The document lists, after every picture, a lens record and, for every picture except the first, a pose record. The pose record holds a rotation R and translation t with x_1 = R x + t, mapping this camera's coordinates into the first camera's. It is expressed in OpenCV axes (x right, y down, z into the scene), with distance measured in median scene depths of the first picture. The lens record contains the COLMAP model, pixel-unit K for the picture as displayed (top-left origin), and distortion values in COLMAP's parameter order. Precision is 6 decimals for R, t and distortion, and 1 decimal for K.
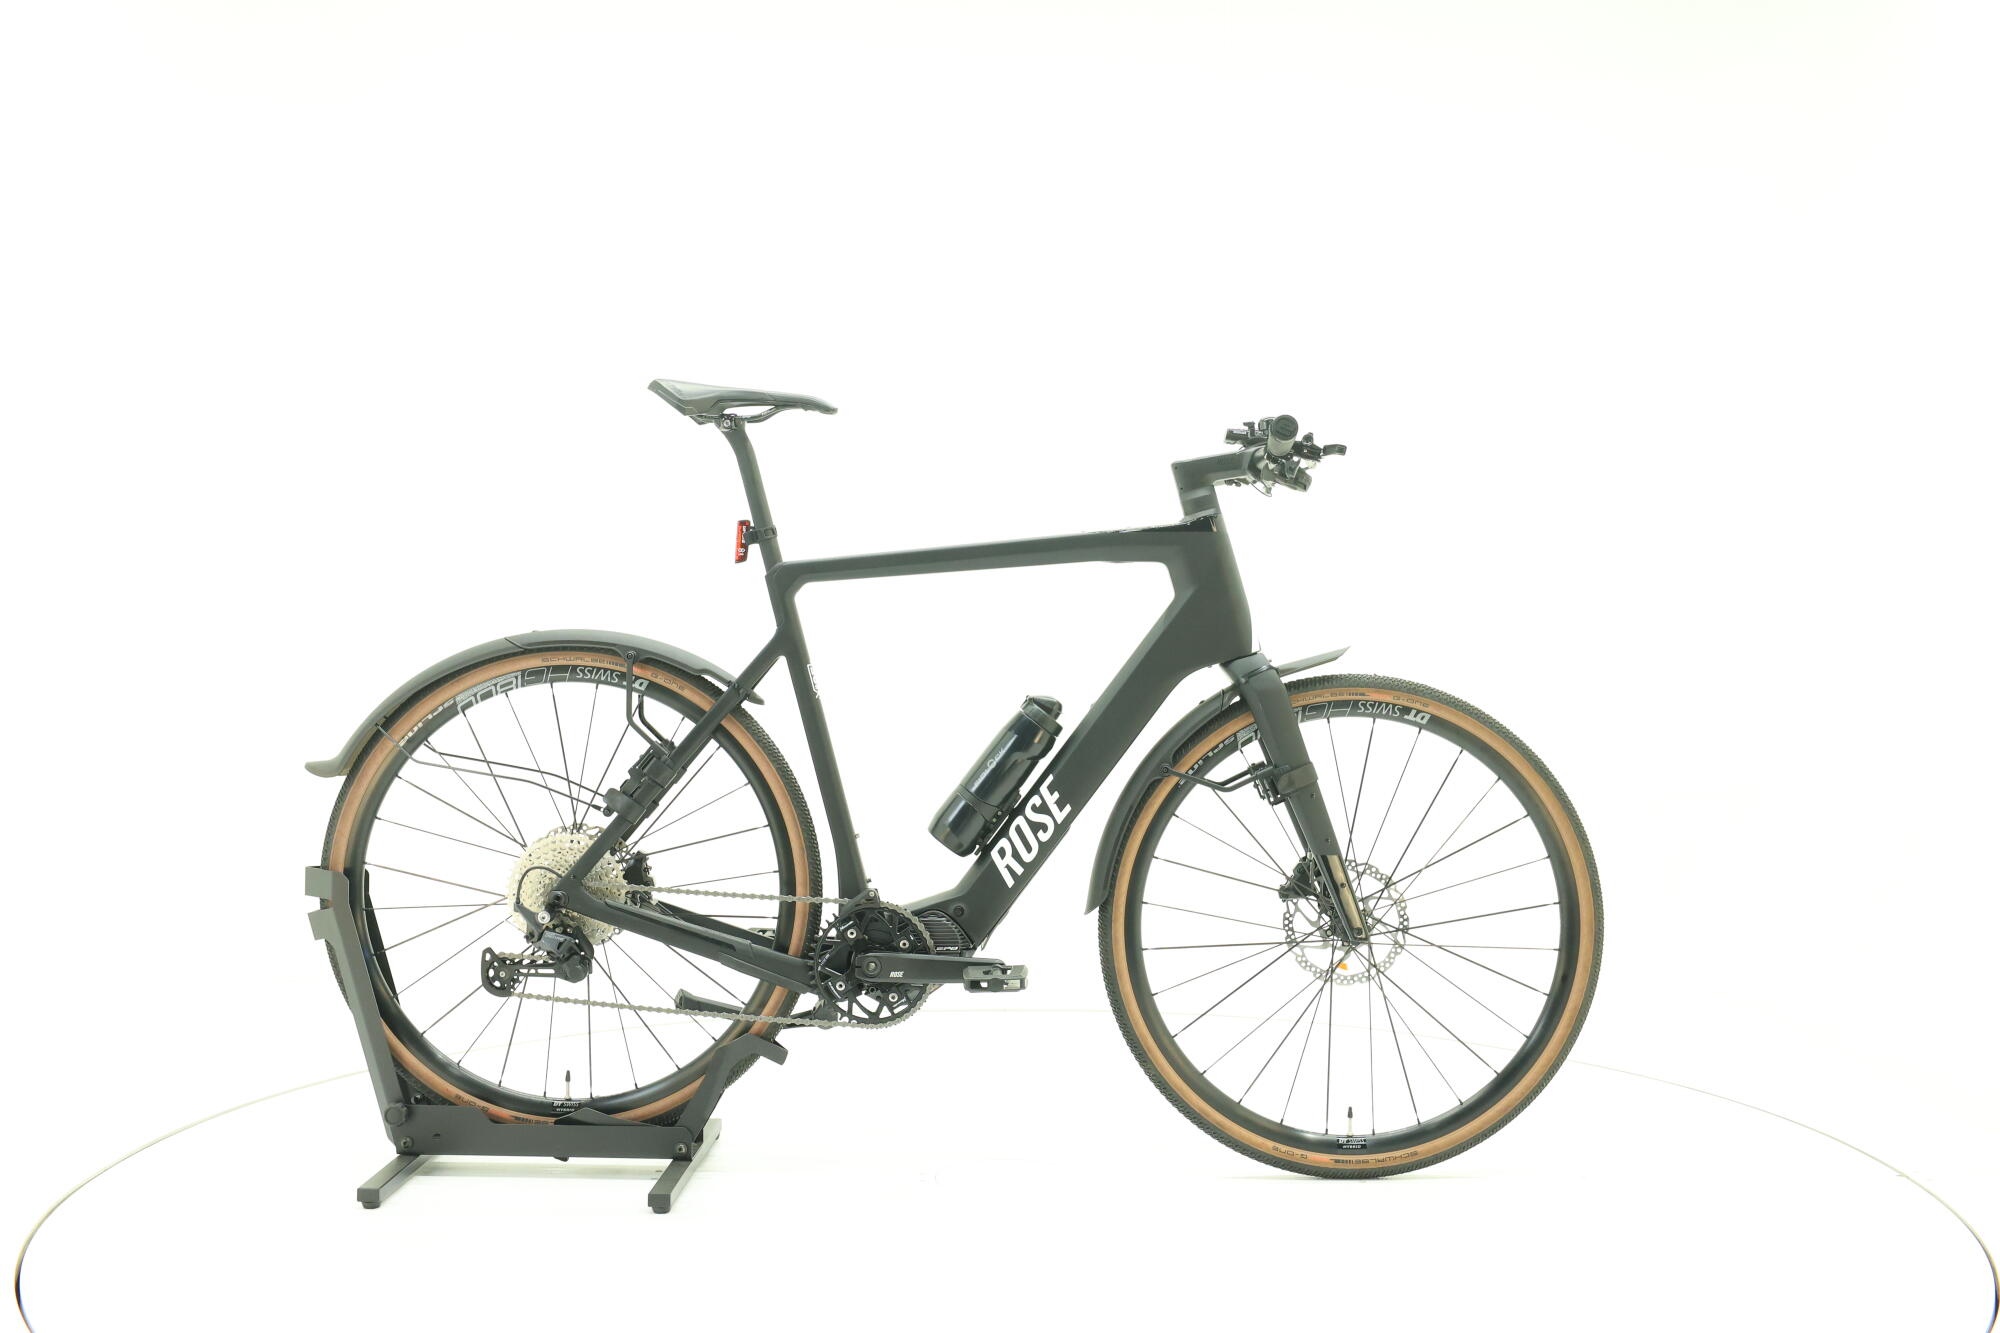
lens RADIAL K [[2133.1, 0, 1000.0], [0, 2133.1, 666.5], [0, 0, 1]] dist [0.005215, 0.002308]
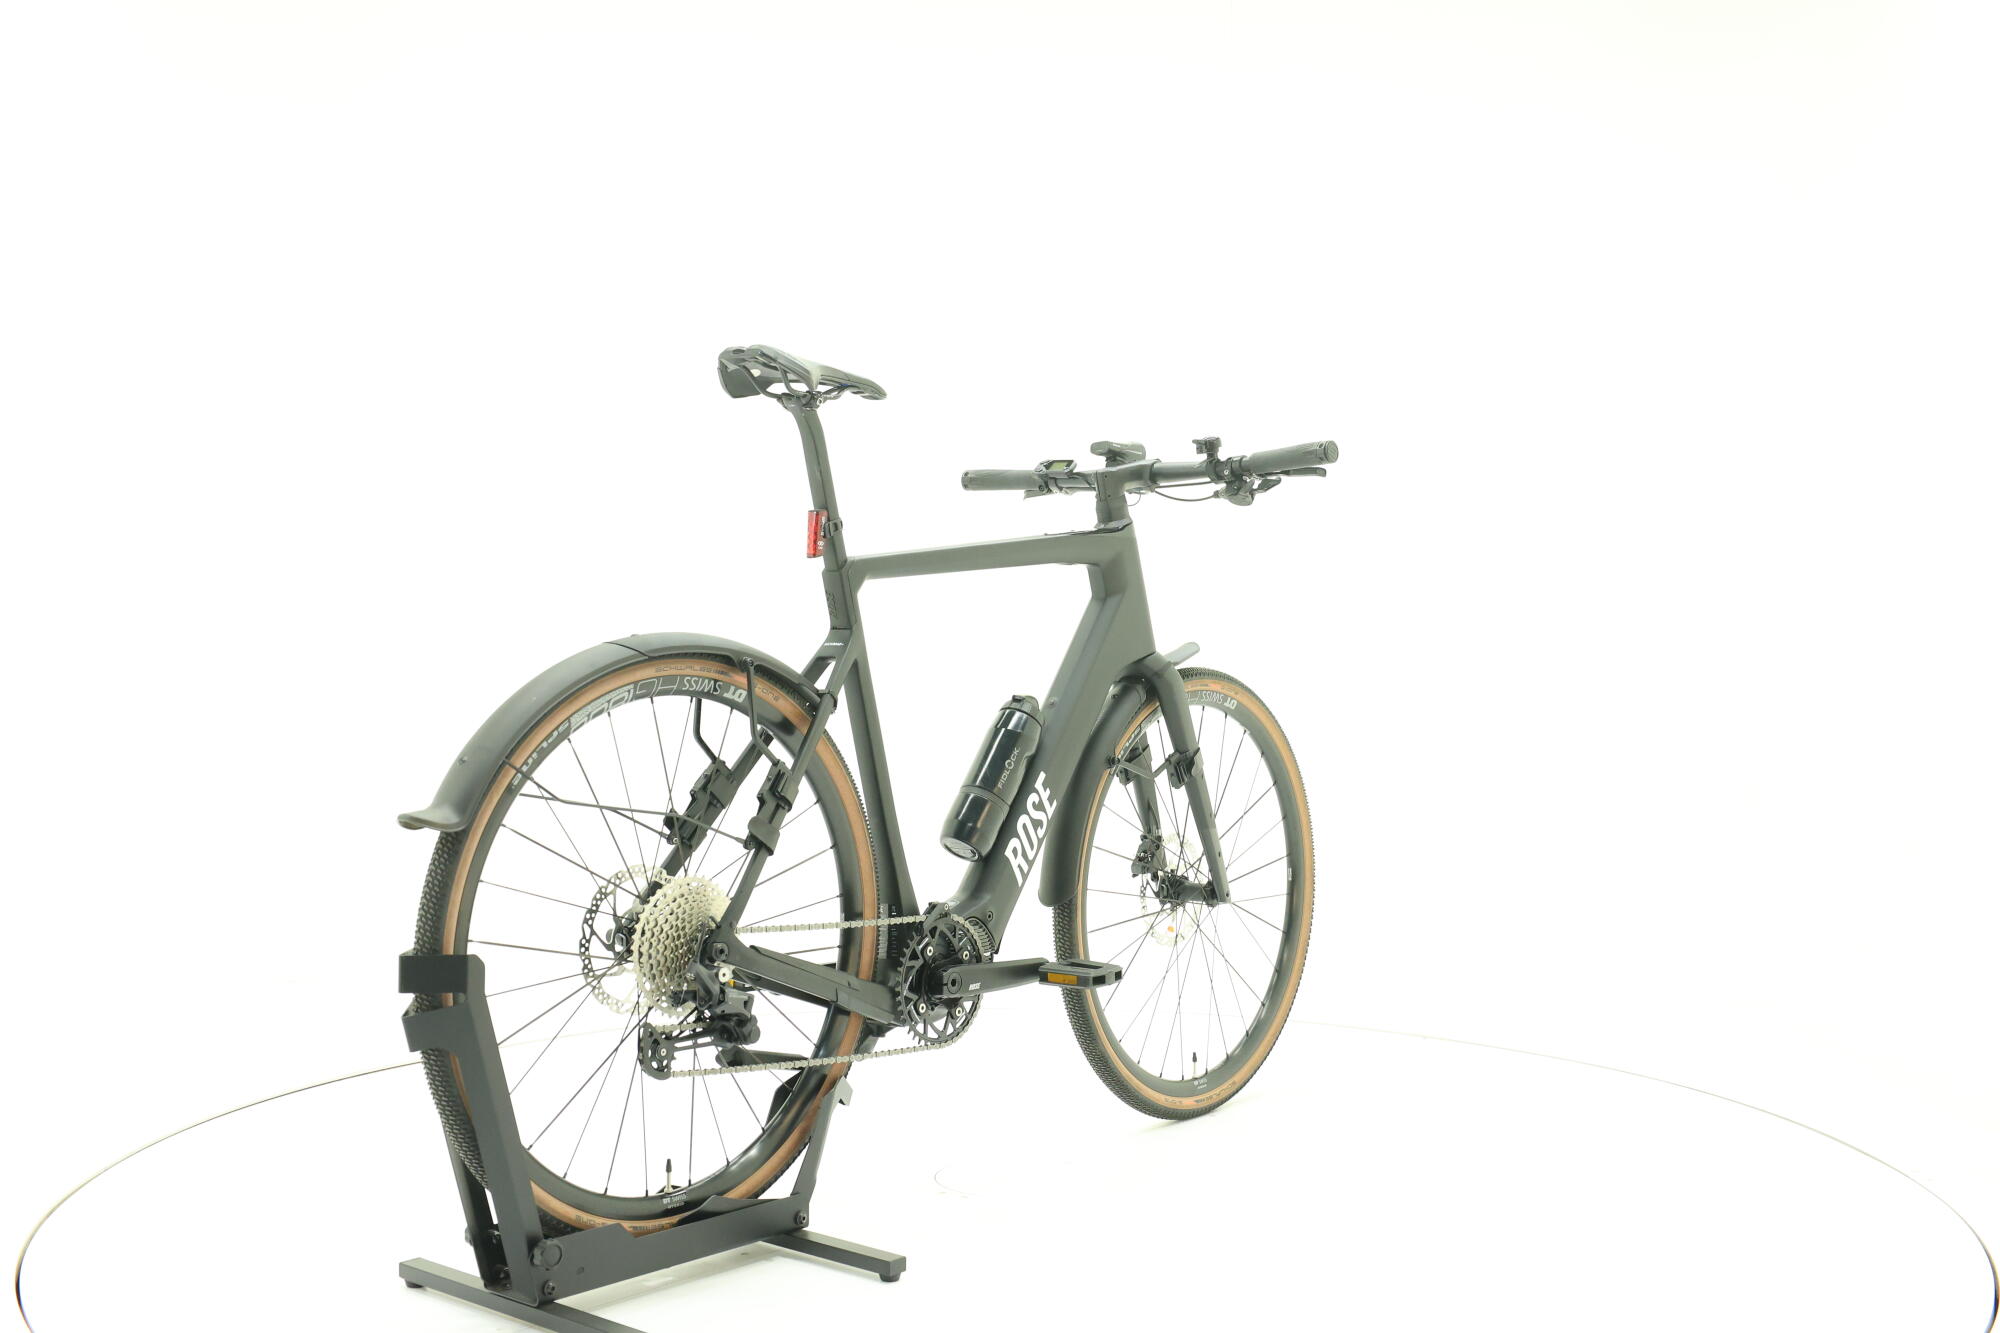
lens RADIAL K [[2133.1, 0, 1000.0], [0, 2133.1, 666.5], [0, 0, 1]] dist [0.005215, 0.002308]
pose [[0.618434, -0.018004, 0.785630, -0.781823], [0.028413, 0.999596, 0.000542, -0.000743], [-0.785323, 0.021987, 0.618696, 0.380195]]
